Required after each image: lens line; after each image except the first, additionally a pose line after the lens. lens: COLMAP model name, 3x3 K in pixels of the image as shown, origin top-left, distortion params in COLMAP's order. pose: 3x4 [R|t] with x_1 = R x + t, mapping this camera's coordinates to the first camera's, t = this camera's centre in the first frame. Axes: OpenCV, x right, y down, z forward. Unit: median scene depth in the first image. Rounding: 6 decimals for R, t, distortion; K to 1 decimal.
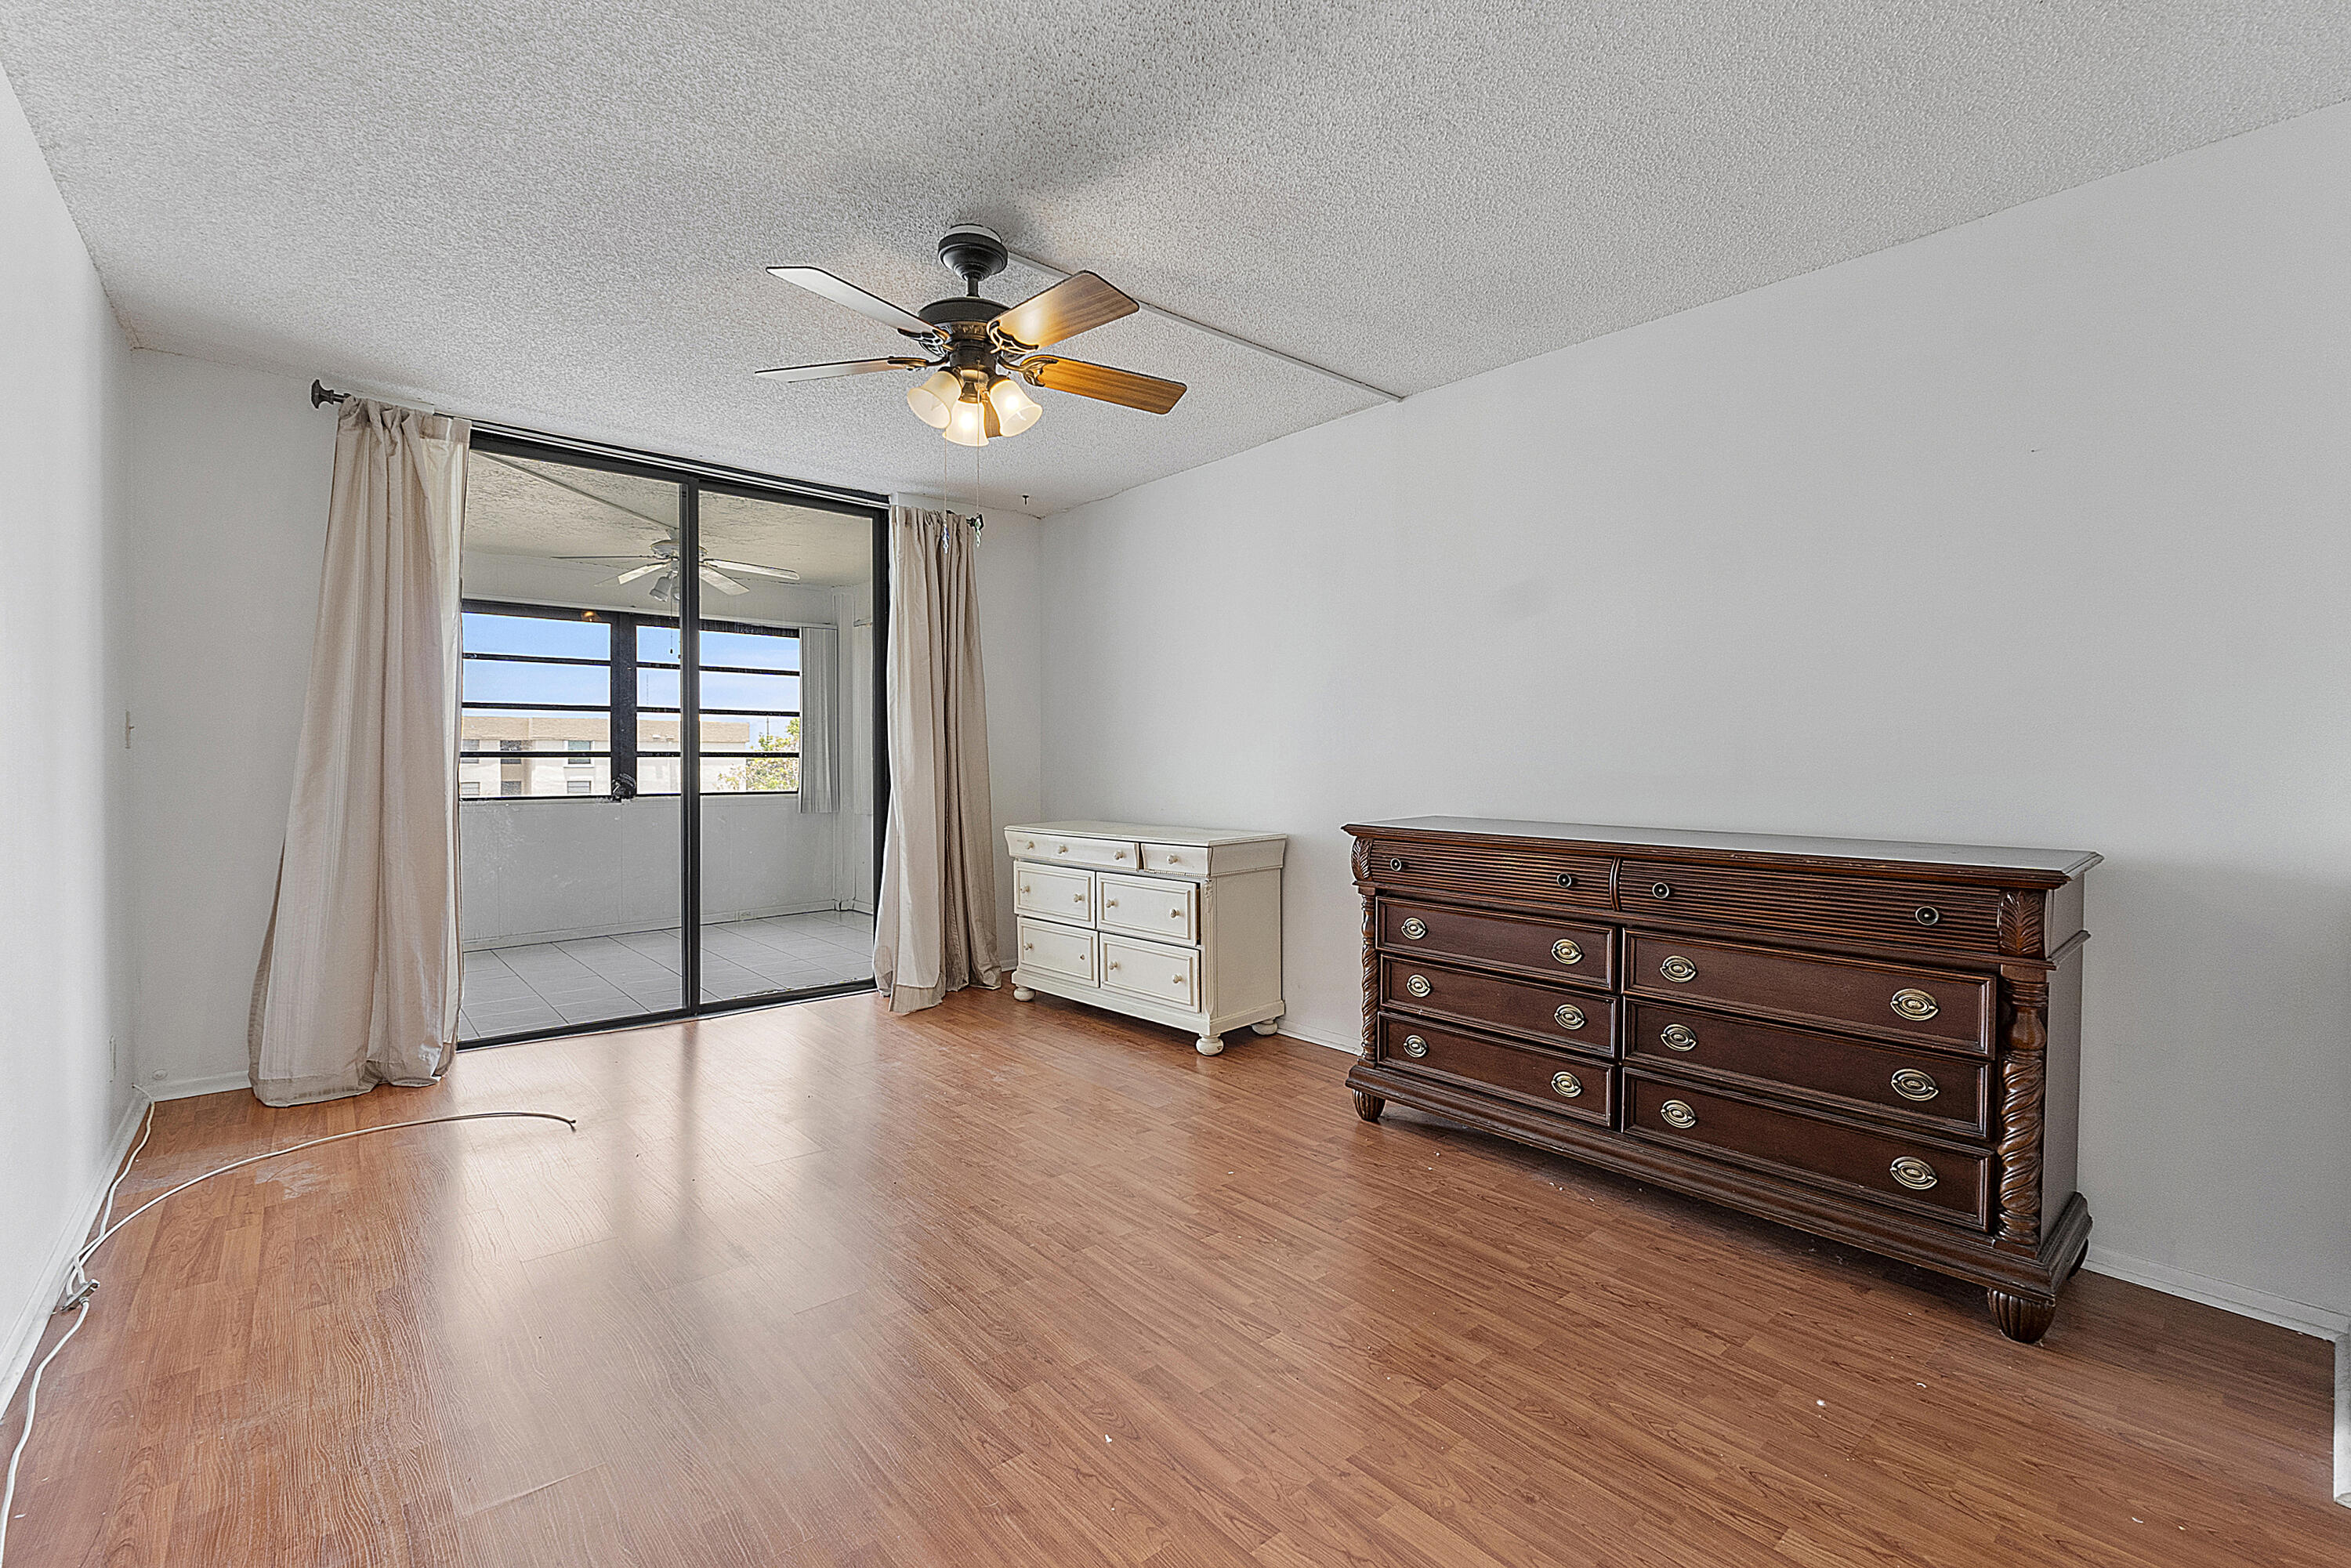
lens RADIAL K [[1000.5, 0, 1180.3], [0, 1000.5, 763.0], [0, 0, 1]] dist [-0.008013, -0.000313]
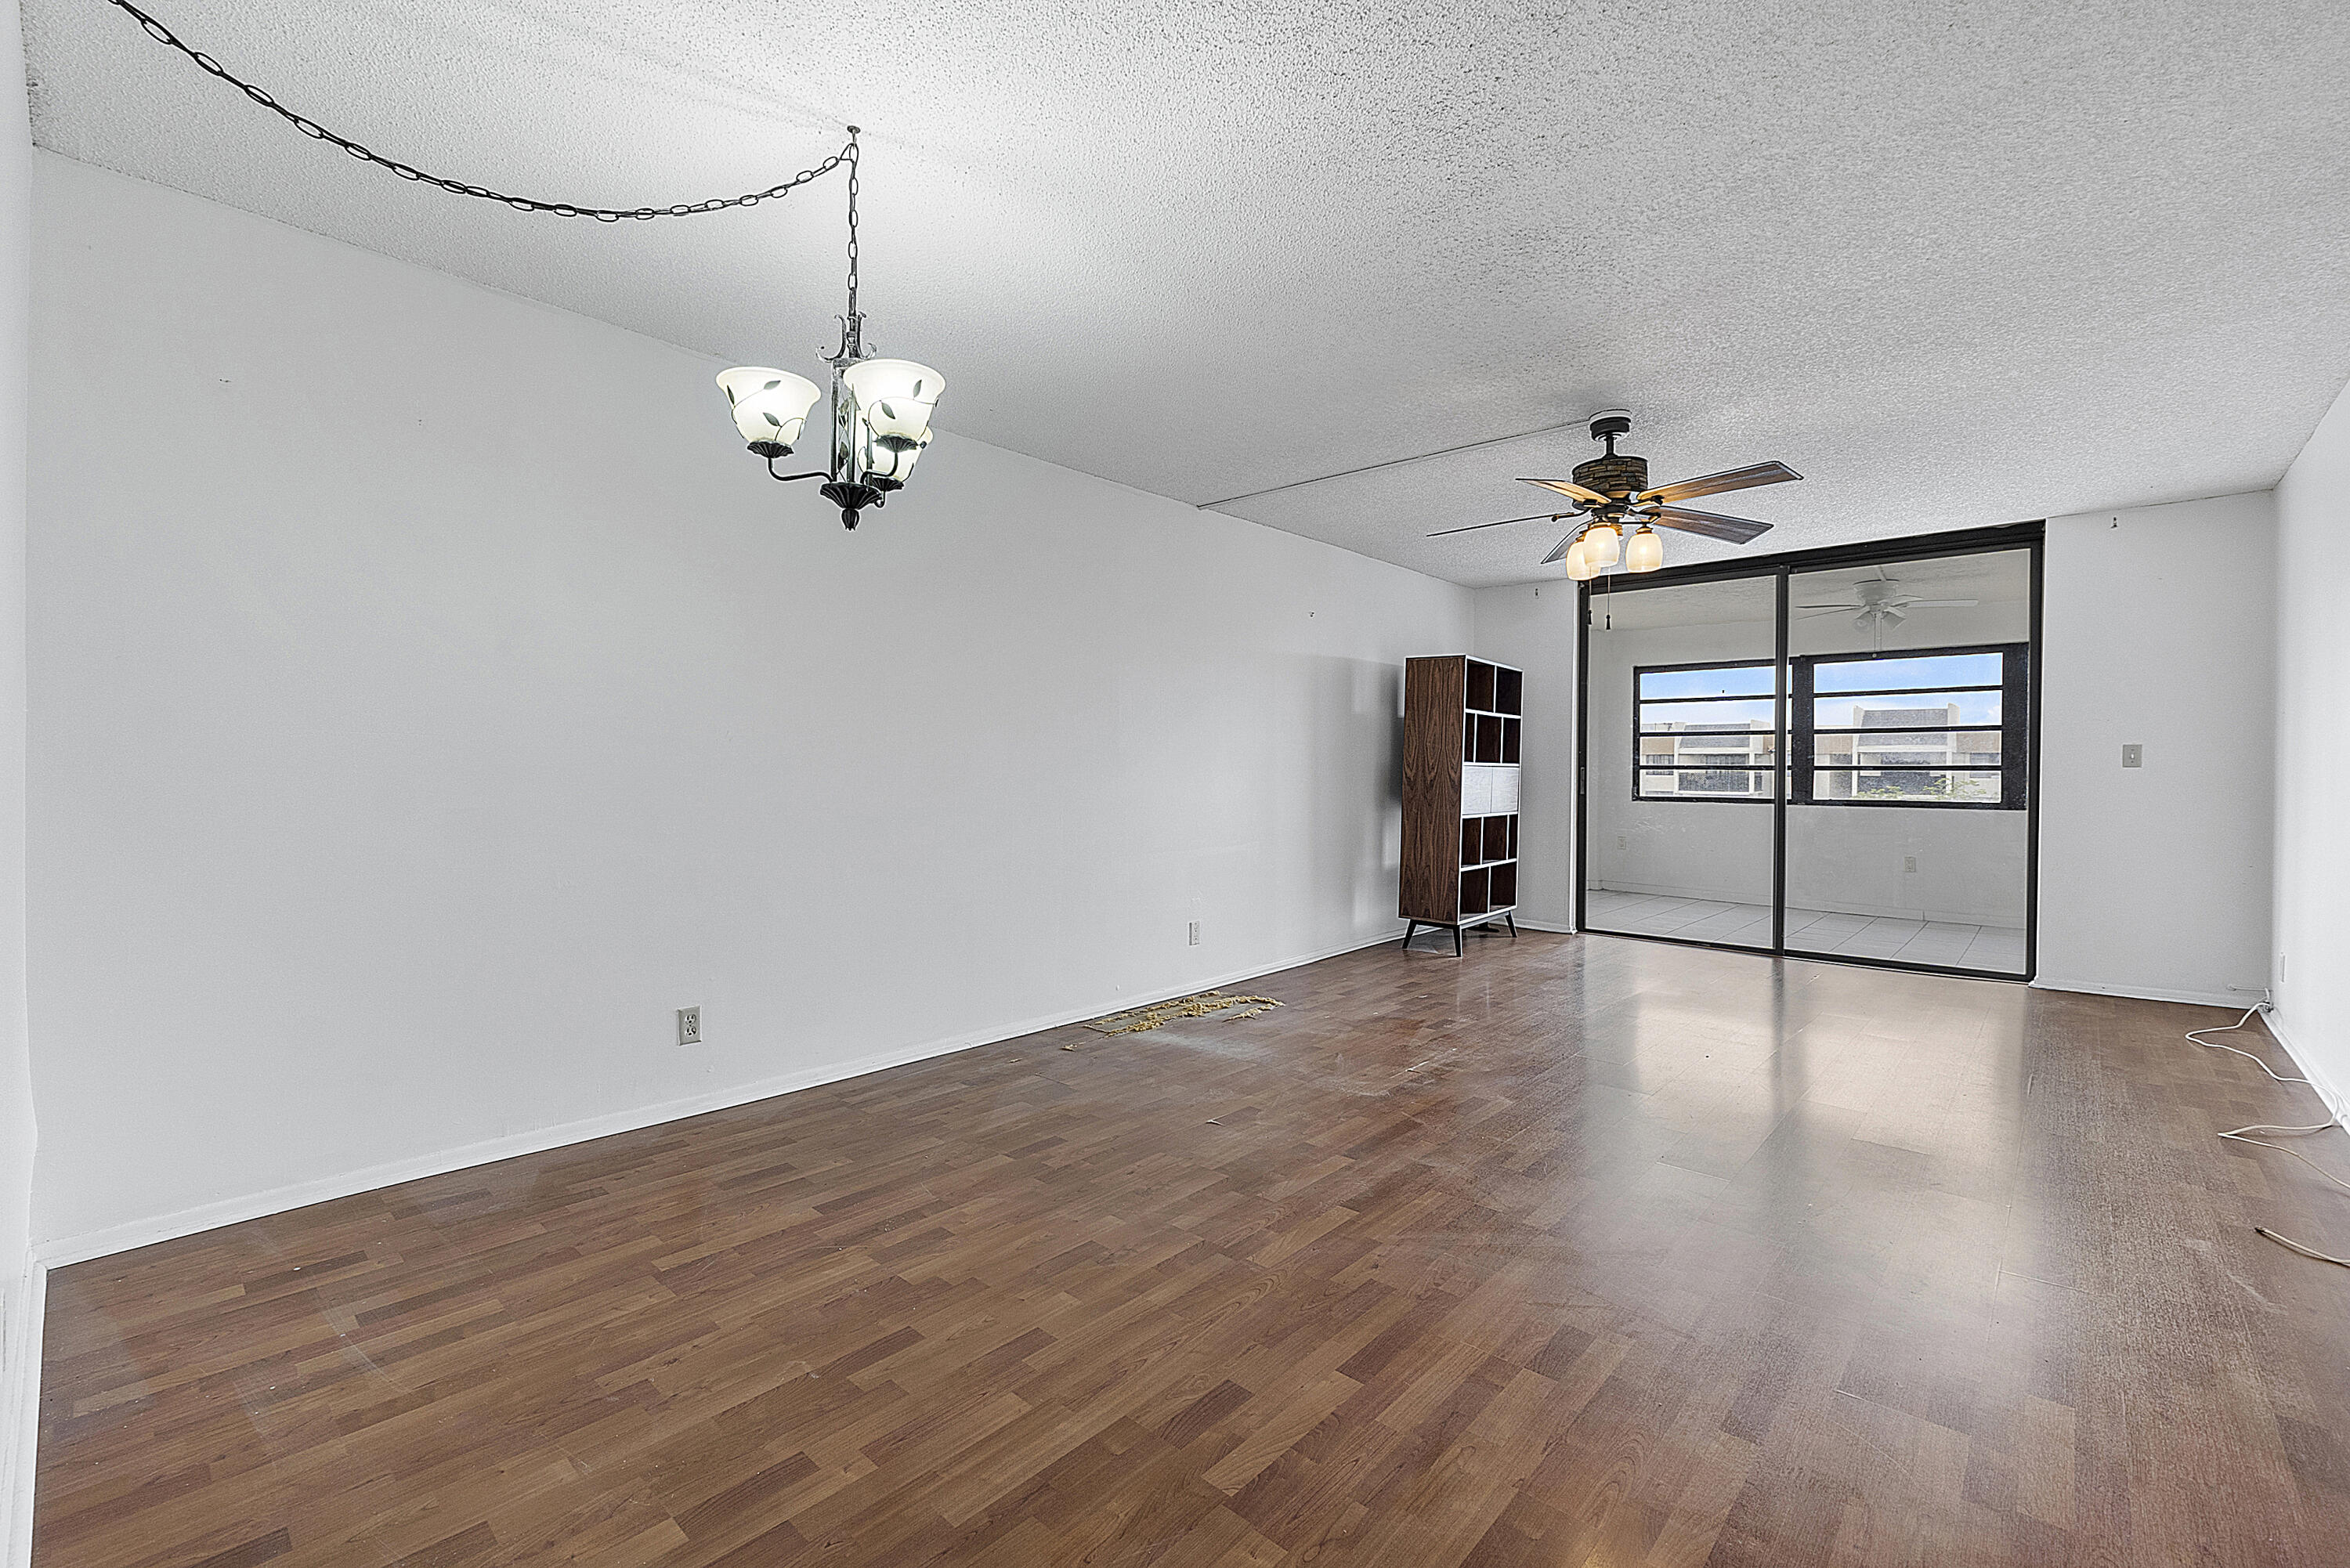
lens RADIAL K [[1000.0, 0, 1173.9], [0, 1000.0, 780.4], [0, 0, 1]] dist [-0.008013, -0.000313]
pose [[0.107908, 0.010348, -0.994107, 0.731019], [-0.010581, 0.999901, 0.009260, 0.005819], [0.994105, 0.009520, 0.108007, 0.013186]]
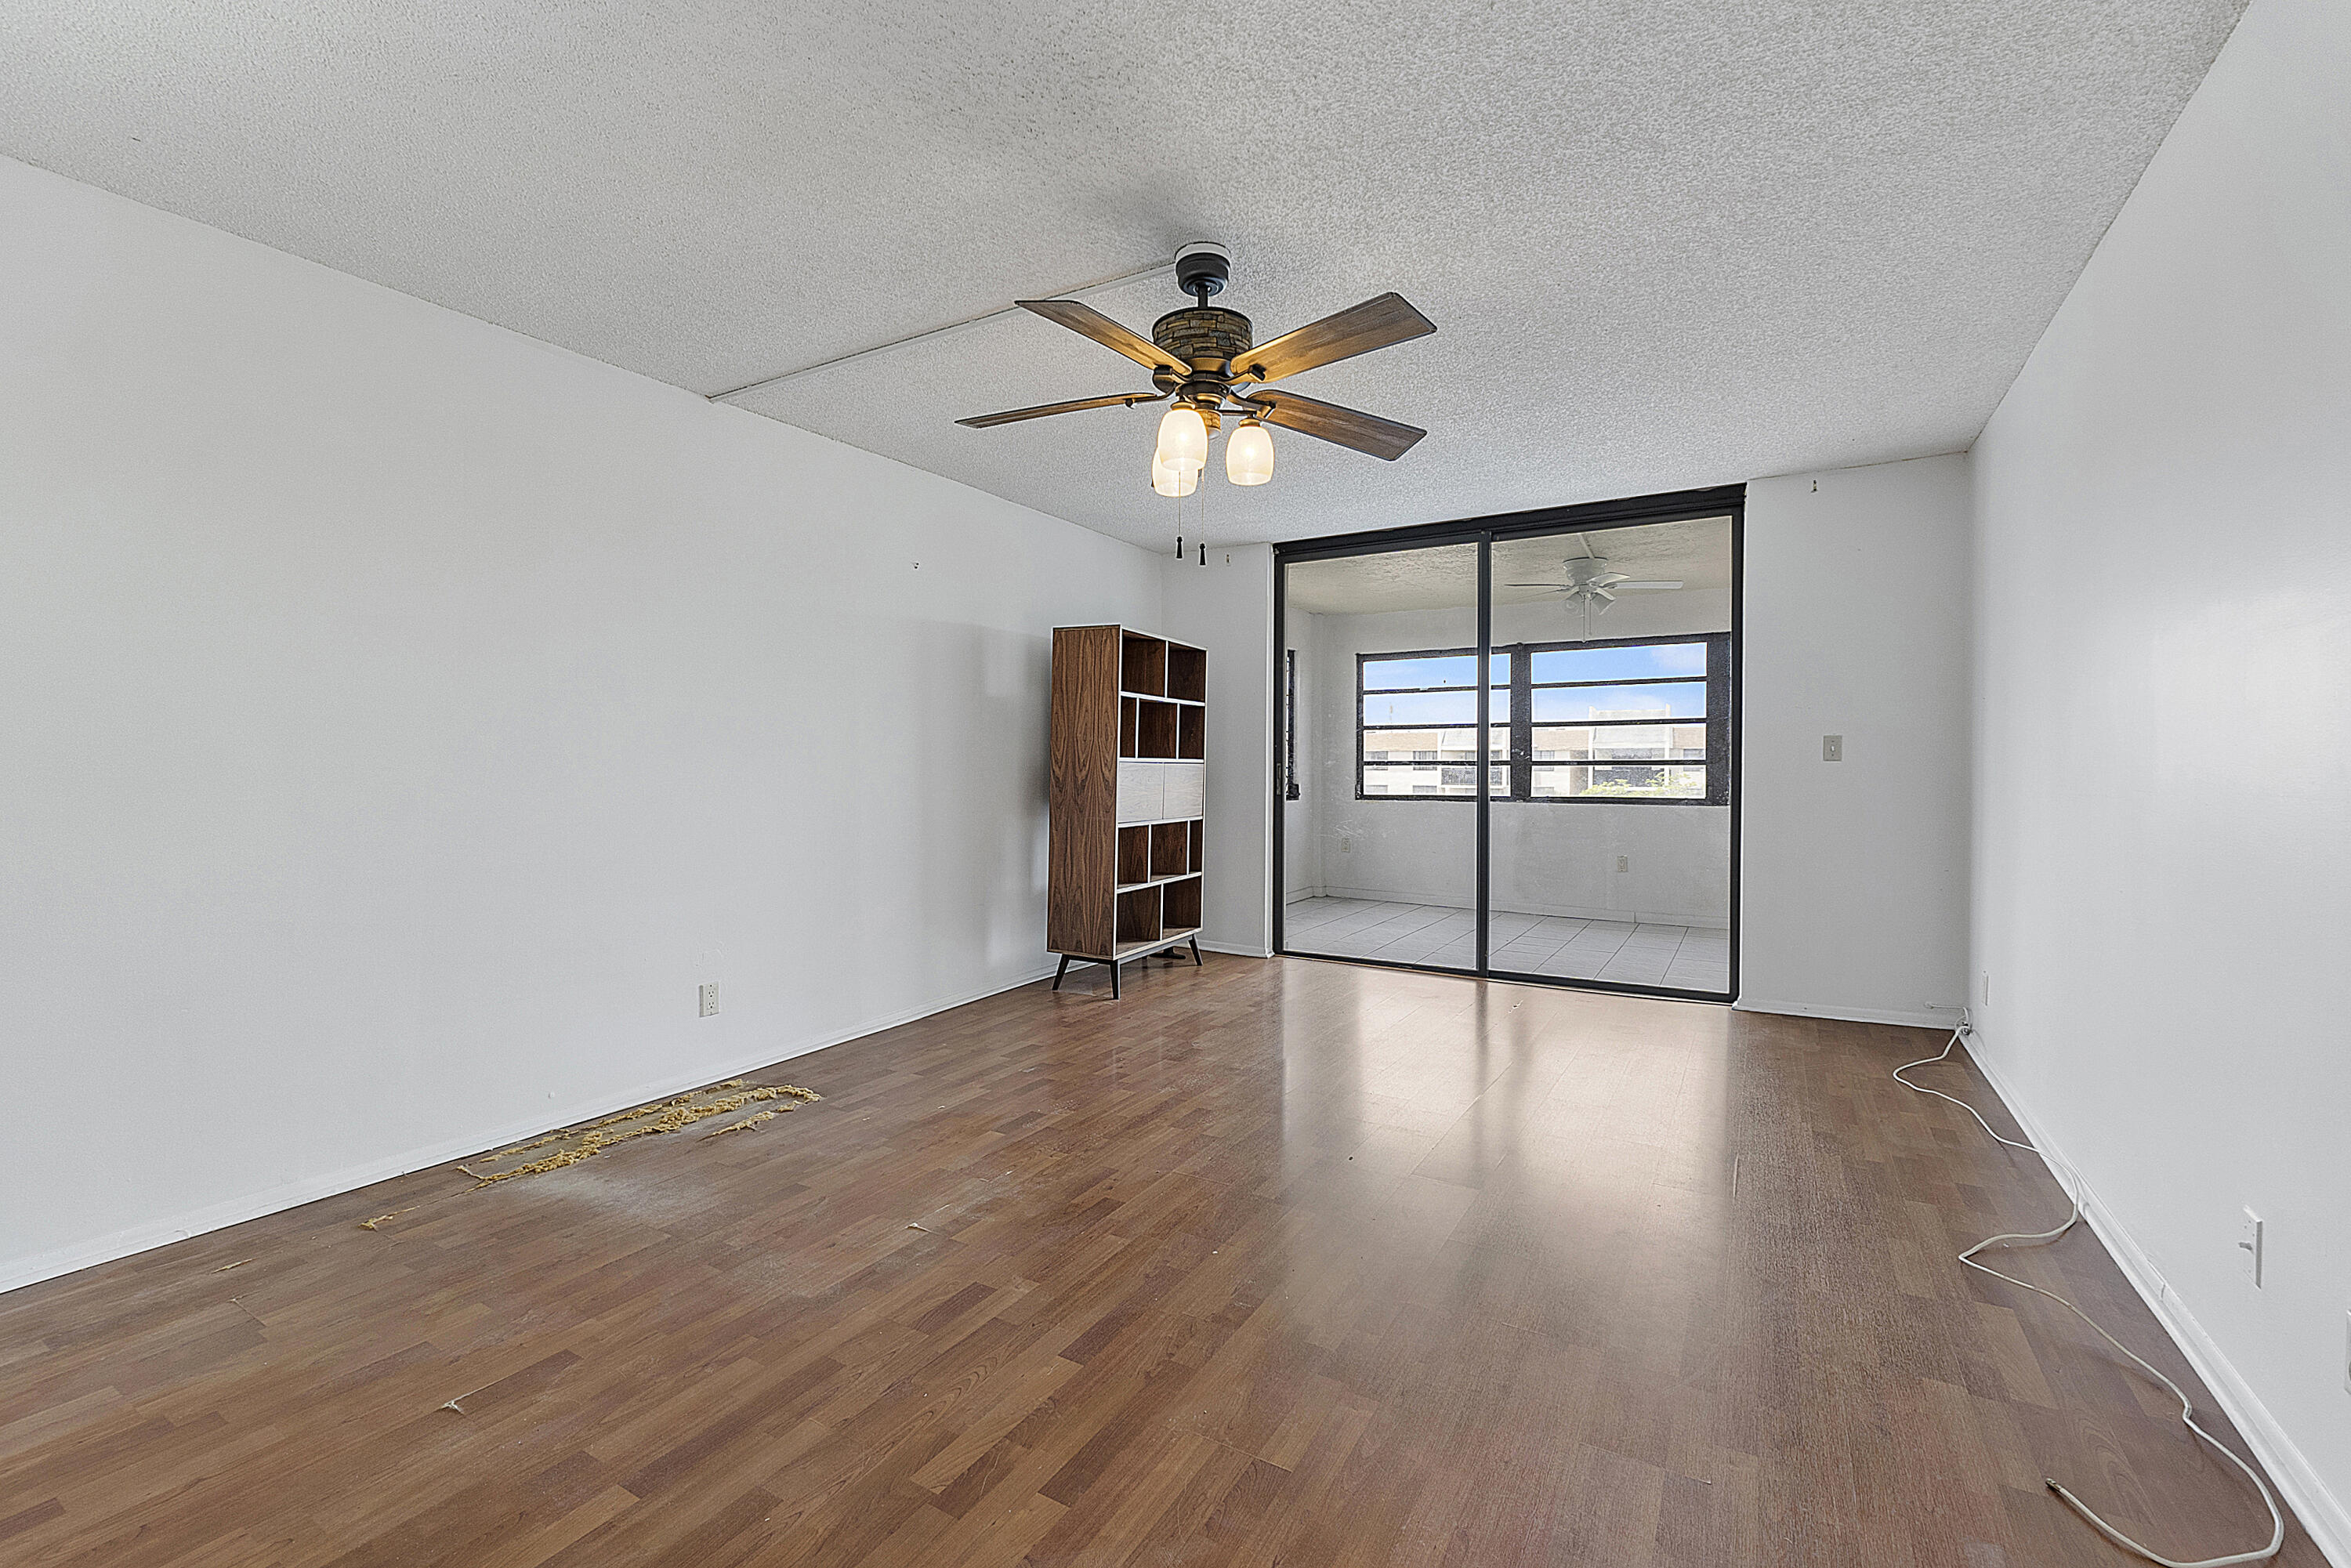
lens RADIAL K [[1000.5, 0, 1179.3], [0, 1000.5, 782.4], [0, 0, 1]] dist [-0.008013, -0.000313]
pose [[0.309007, 0.013431, -0.950965, 0.504486], [-0.005230, 0.999909, 0.012423, 0.002858], [0.951045, 0.001135, 0.309050, 0.253630]]
